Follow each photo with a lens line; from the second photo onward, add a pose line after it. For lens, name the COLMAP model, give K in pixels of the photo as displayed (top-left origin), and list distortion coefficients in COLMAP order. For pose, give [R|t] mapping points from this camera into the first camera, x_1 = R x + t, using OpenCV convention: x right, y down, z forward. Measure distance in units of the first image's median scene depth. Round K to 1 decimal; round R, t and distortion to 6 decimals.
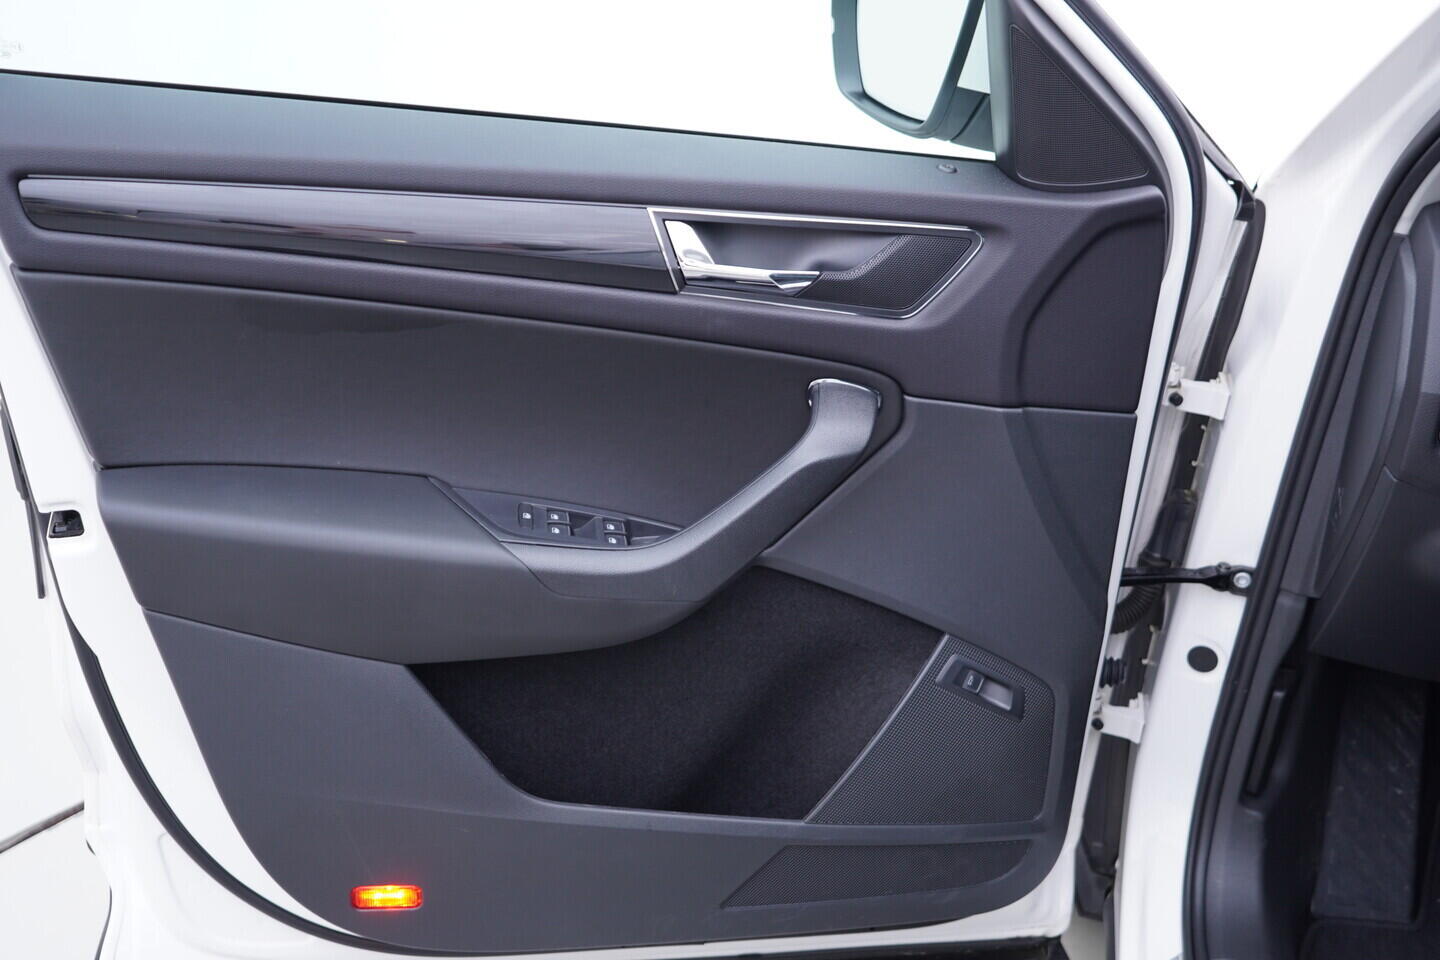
lens RADIAL K [[1476.9, 0, 716.7], [0, 1476.9, 476.7], [0, 0, 1]] dist [0.002678, 0.000000]
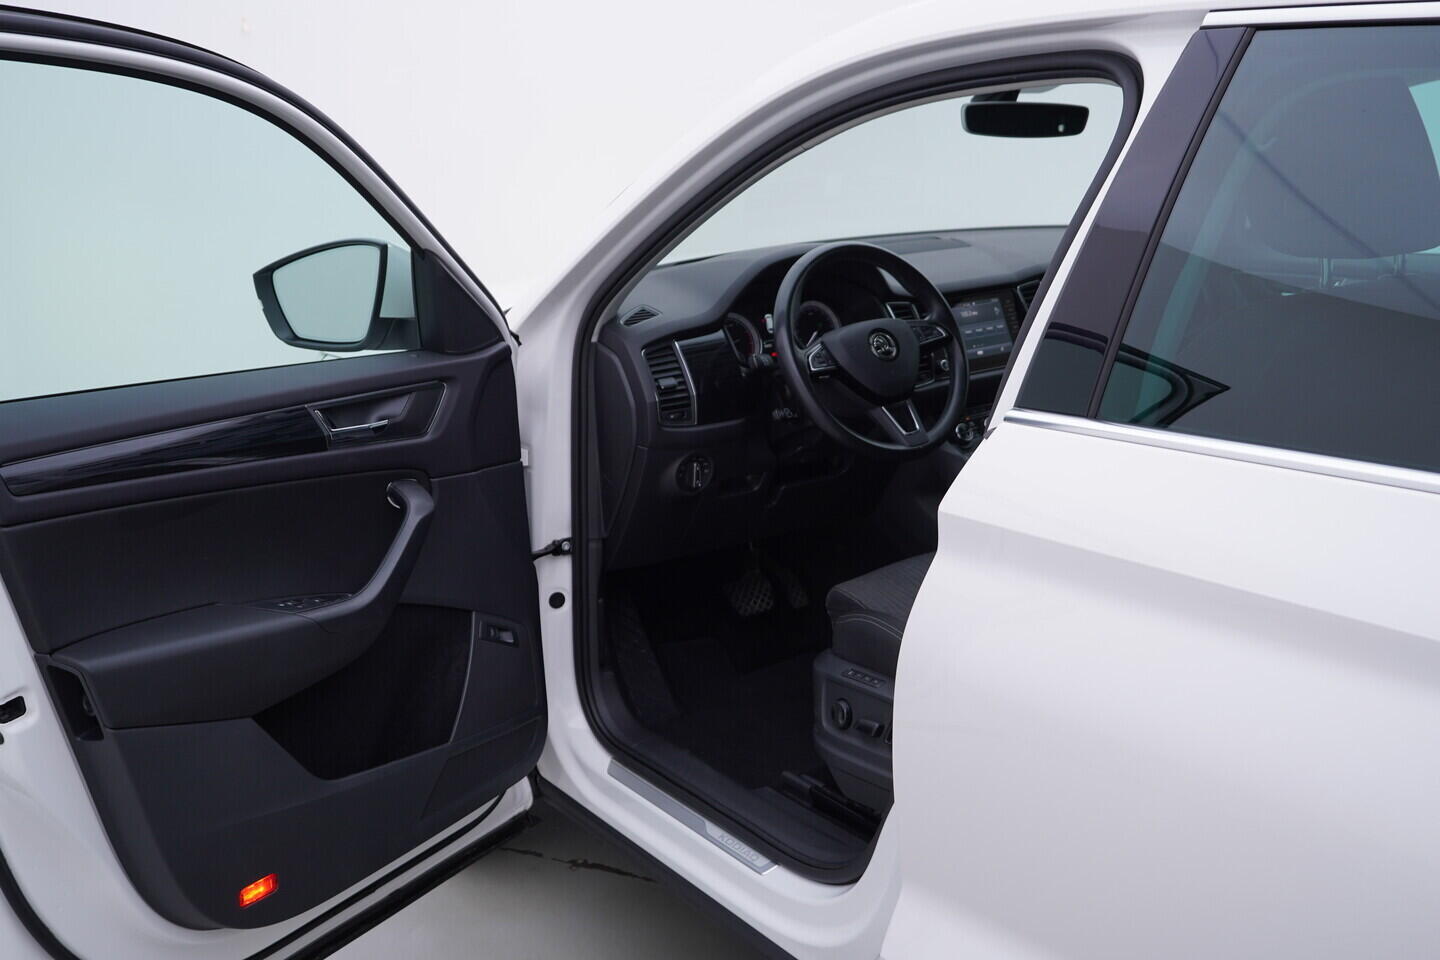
lens RADIAL K [[1476.9, 0, 727.5], [0, 1476.9, 479.7], [0, 0, 1]] dist [0.002678, 0.000000]
pose [[0.646839, -0.262335, 0.716086, -0.857102], [0.380592, 0.924729, -0.005018, 0.085368], [-0.660870, 0.275782, 0.697994, -0.458022]]
